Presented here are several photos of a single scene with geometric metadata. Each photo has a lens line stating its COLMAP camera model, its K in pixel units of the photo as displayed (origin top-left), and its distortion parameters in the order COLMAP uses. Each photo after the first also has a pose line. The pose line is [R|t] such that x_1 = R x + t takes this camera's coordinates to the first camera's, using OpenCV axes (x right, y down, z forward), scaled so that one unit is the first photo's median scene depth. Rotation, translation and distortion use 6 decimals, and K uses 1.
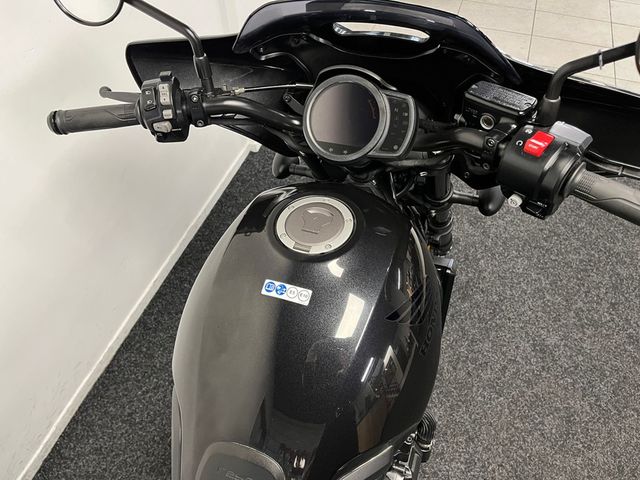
lens RADIAL K [[480.2, 0, 316.9], [0, 480.2, 242.3], [0, 0, 1]] dist [0.087440, -0.118455]
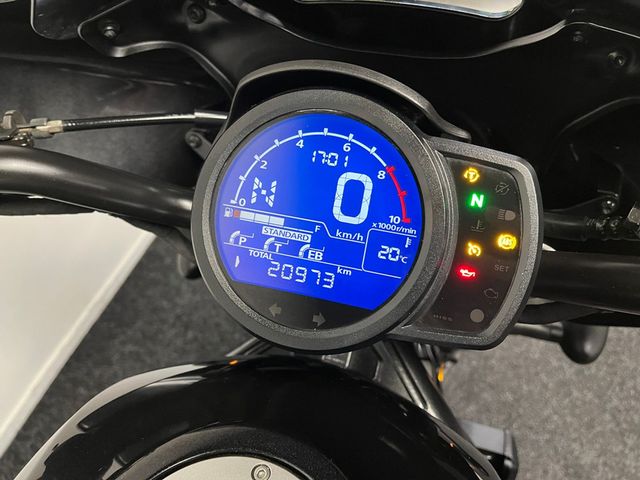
lens RADIAL K [[480.2, 0, 316.9], [0, 480.2, 242.3], [0, 0, 1]] dist [0.087440, -0.118455]
pose [[0.996772, -0.004159, 0.080175, 0.013546], [0.008210, 0.998702, -0.050261, -0.093894], [-0.079862, 0.050757, 0.995513, 0.281500]]
